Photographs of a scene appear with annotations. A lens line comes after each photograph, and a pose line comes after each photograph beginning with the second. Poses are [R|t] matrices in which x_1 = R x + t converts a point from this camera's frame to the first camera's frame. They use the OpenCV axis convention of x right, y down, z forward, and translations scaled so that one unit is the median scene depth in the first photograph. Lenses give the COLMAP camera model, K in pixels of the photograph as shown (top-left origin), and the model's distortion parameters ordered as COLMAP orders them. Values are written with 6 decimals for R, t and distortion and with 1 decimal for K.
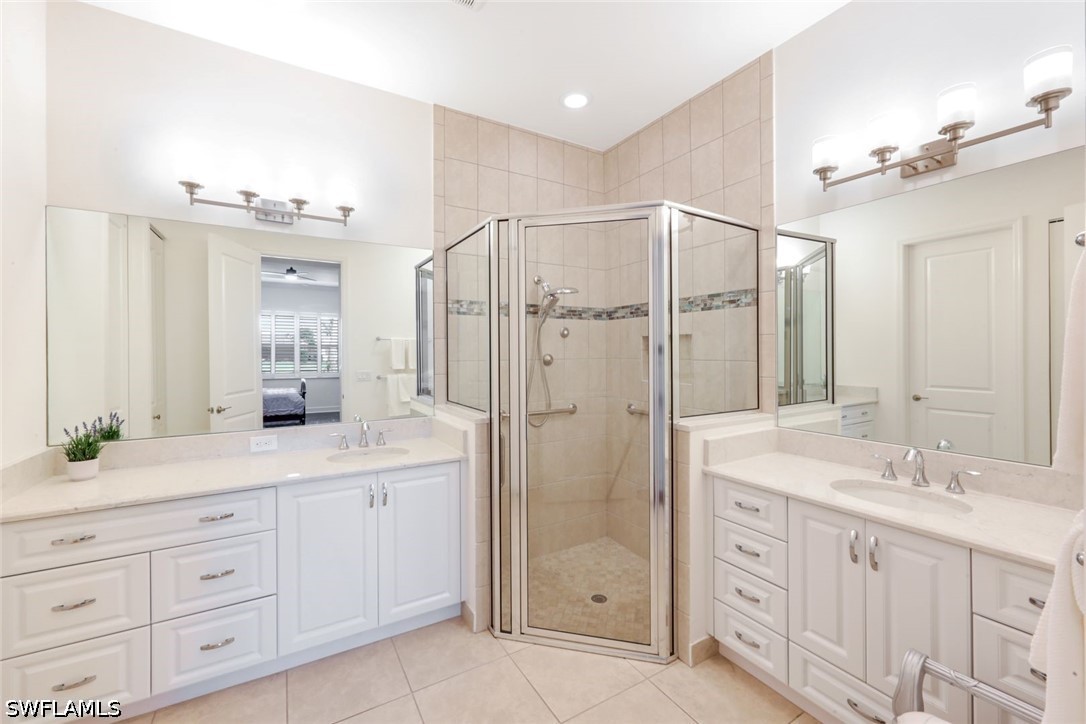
lens RADIAL K [[464.7, 0, 554.1], [0, 464.7, 355.0], [0, 0, 1]] dist [-0.000923, -0.000154]
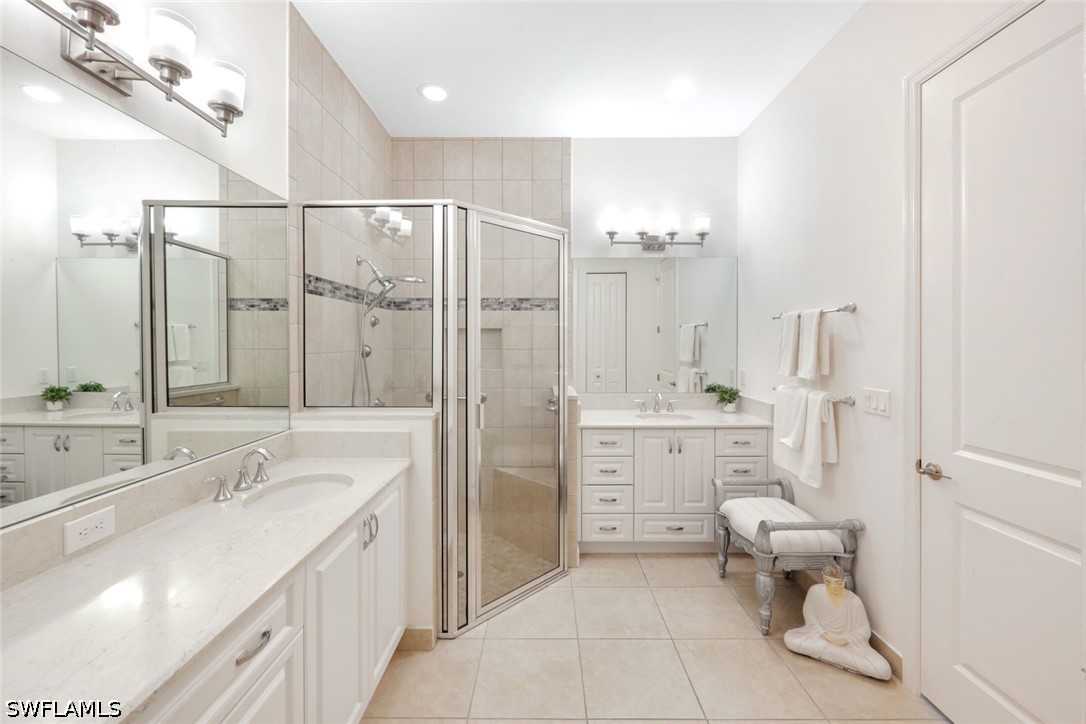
lens RADIAL K [[469.4, 0, 542.5], [0, 469.4, 346.6], [0, 0, 1]] dist [0.000405, -0.000126]
pose [[0.476678, -0.006101, 0.879057, -0.795669], [0.003865, 0.999981, 0.004844, -0.002438], [-0.879070, 0.001089, 0.476692, 0.331887]]
